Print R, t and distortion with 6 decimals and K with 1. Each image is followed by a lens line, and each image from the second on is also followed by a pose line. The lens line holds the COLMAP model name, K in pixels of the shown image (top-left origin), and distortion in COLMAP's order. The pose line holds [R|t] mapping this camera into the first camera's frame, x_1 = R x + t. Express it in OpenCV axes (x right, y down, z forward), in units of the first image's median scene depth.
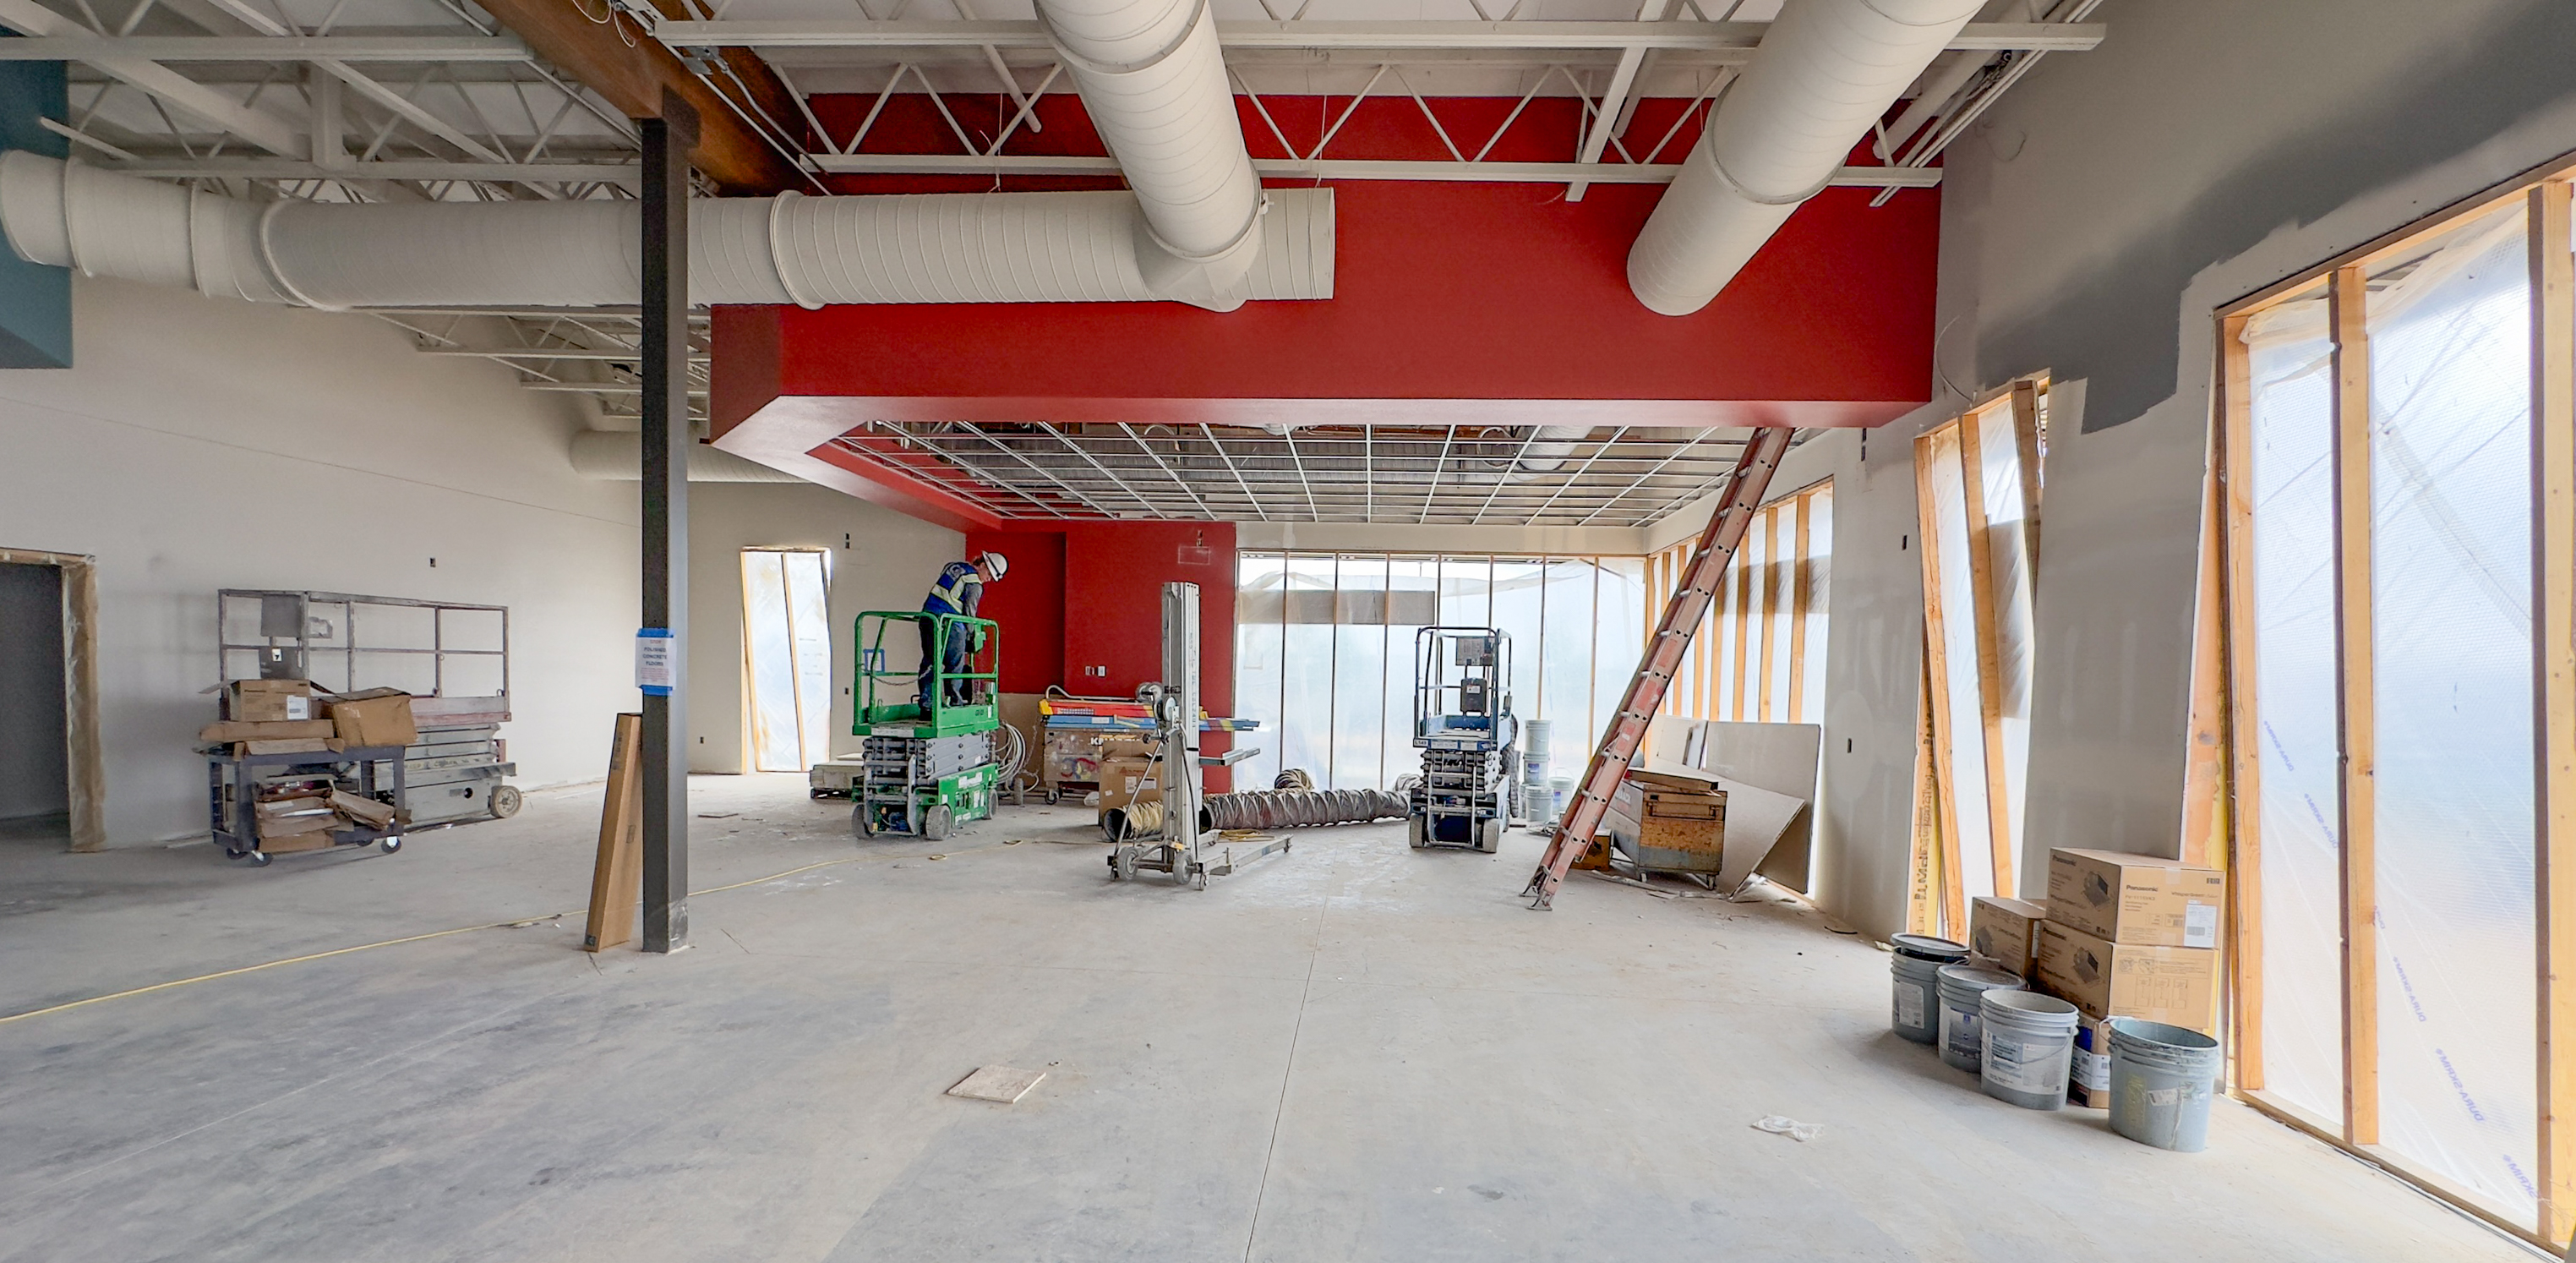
lens RADIAL K [[1115.6, 0, 1297.4], [0, 1115.6, 516.6], [0, 0, 1]] dist [-0.000196, -0.000033]
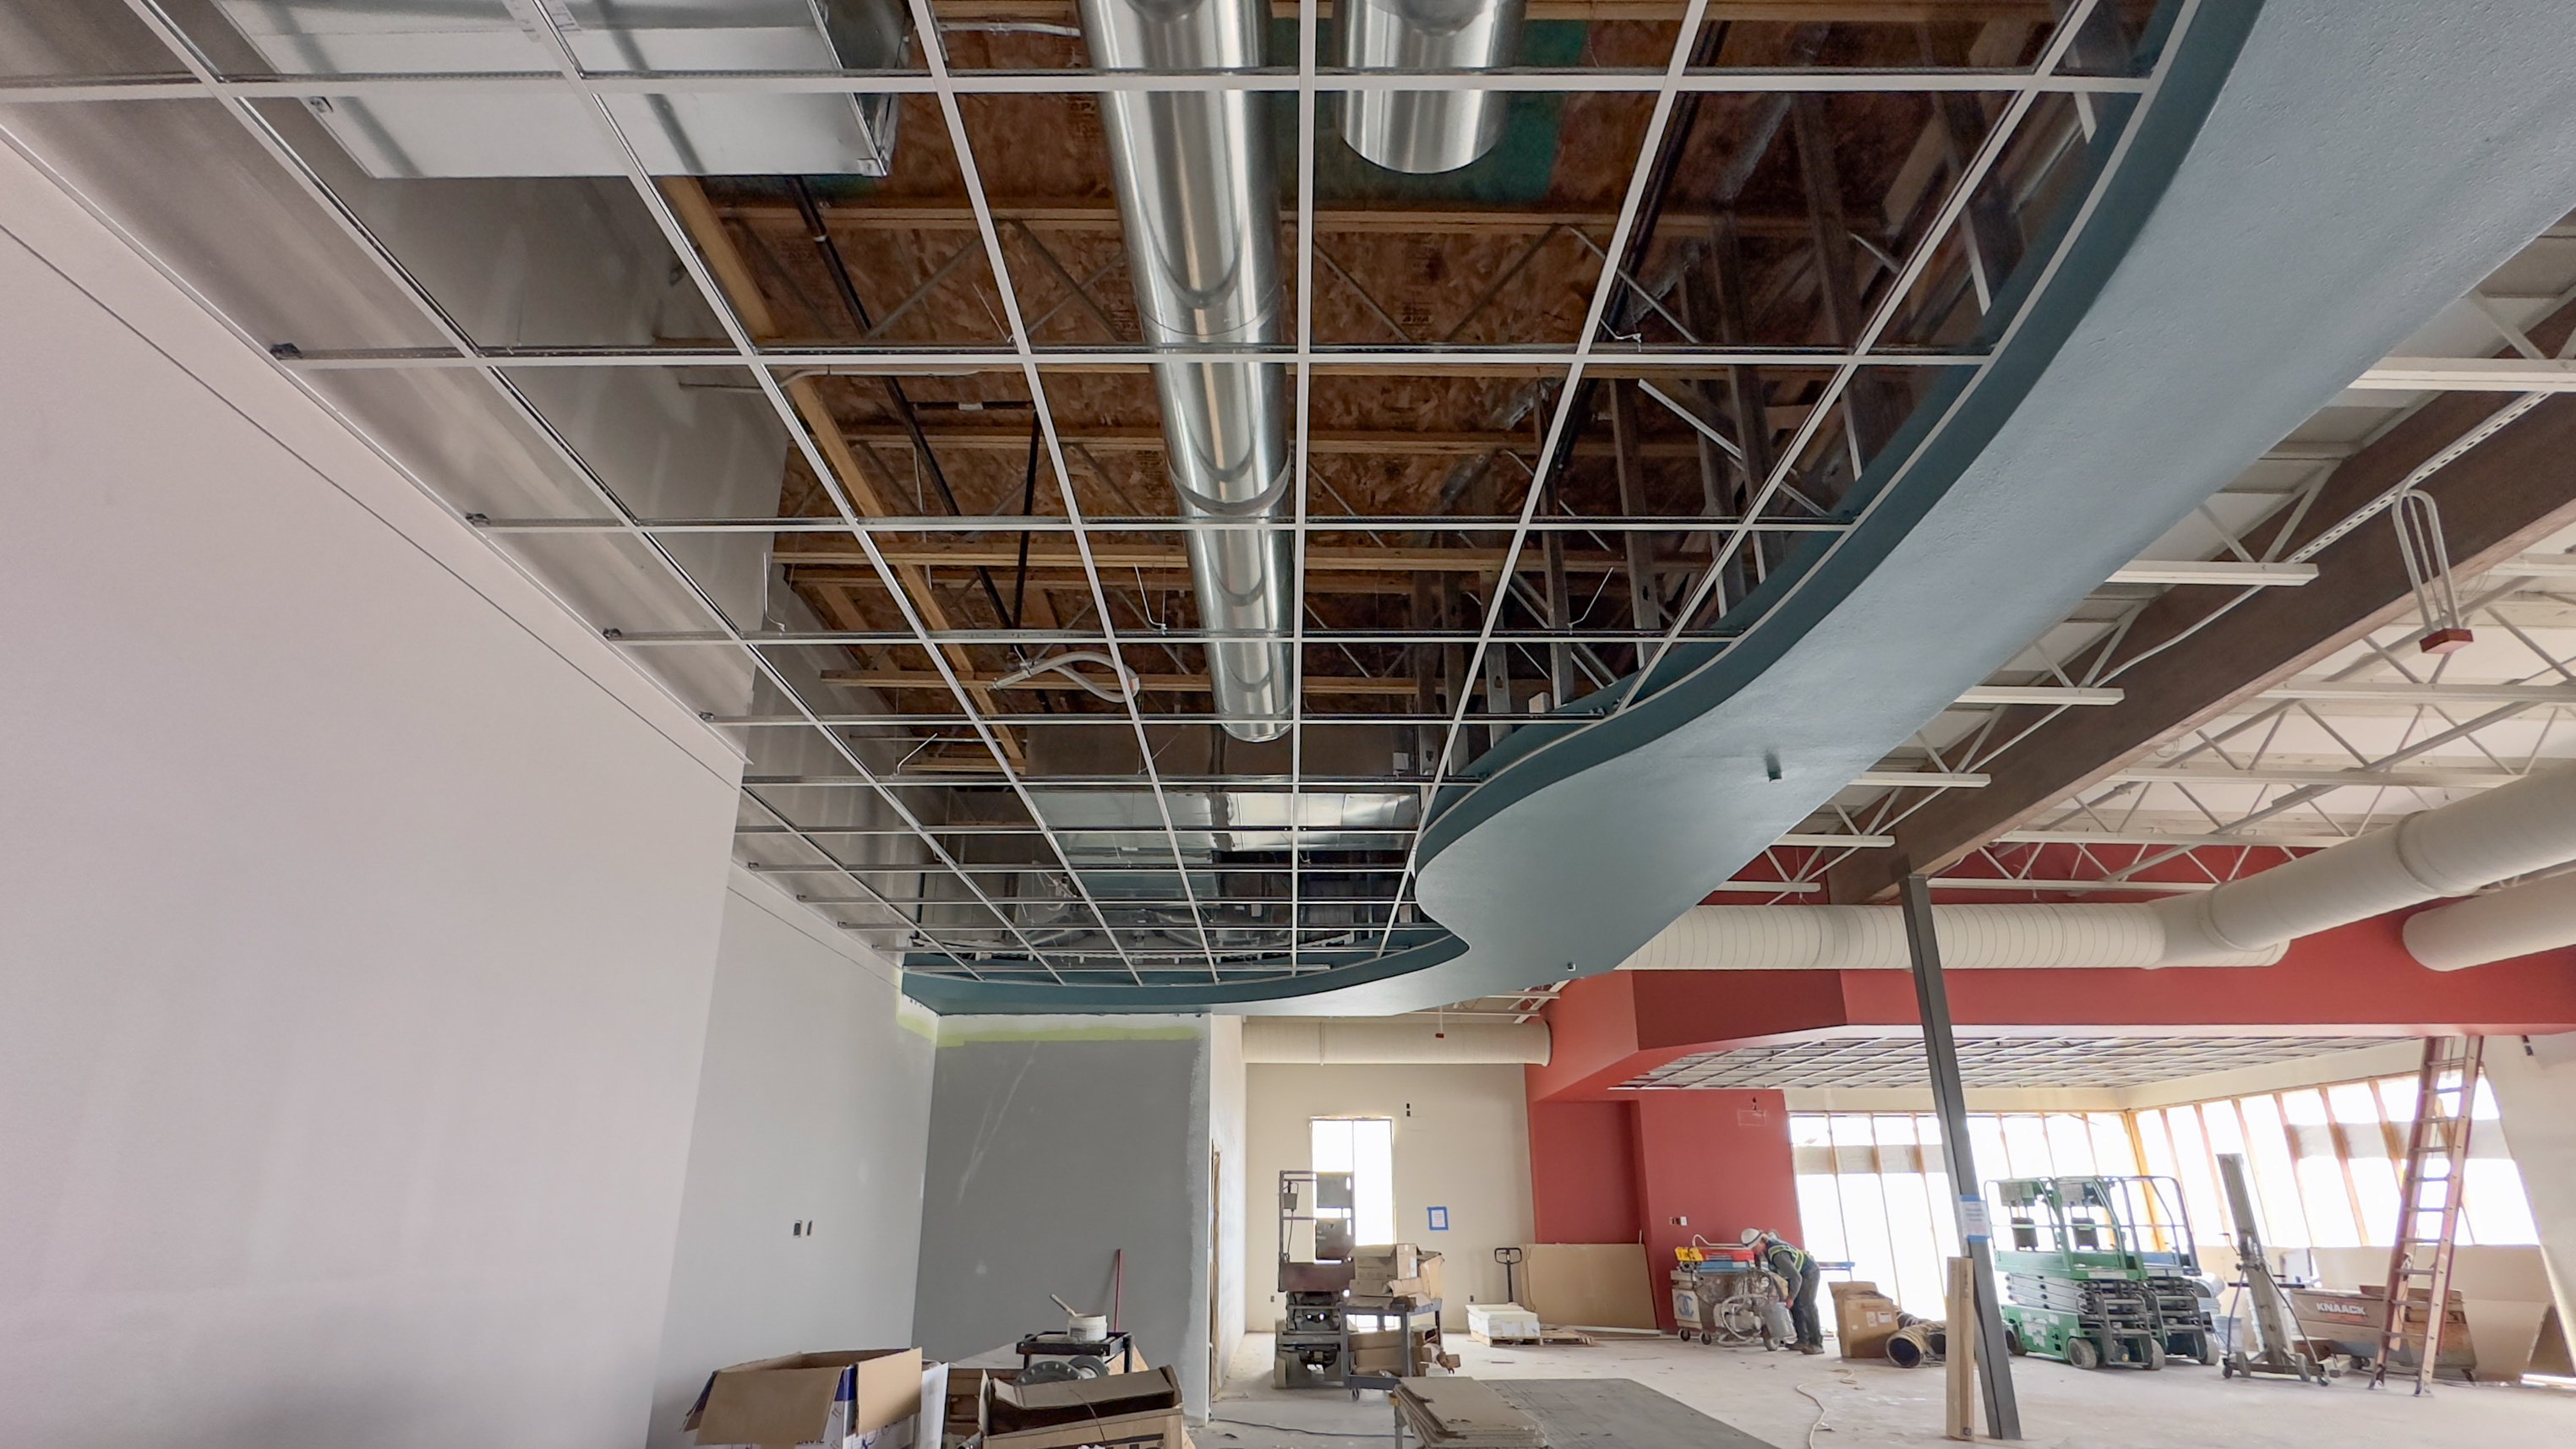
lens RADIAL K [[1043.6, 0, 1288.0], [0, 1043.6, 724.5], [0, 0, 1]] dist [0.000398, 0.000109]
pose [[0.998418, -0.004991, 0.056008, -0.708594], [0.021519, 0.954142, -0.298580, -0.050962], [-0.051950, 0.299313, 0.952740, -0.238127]]
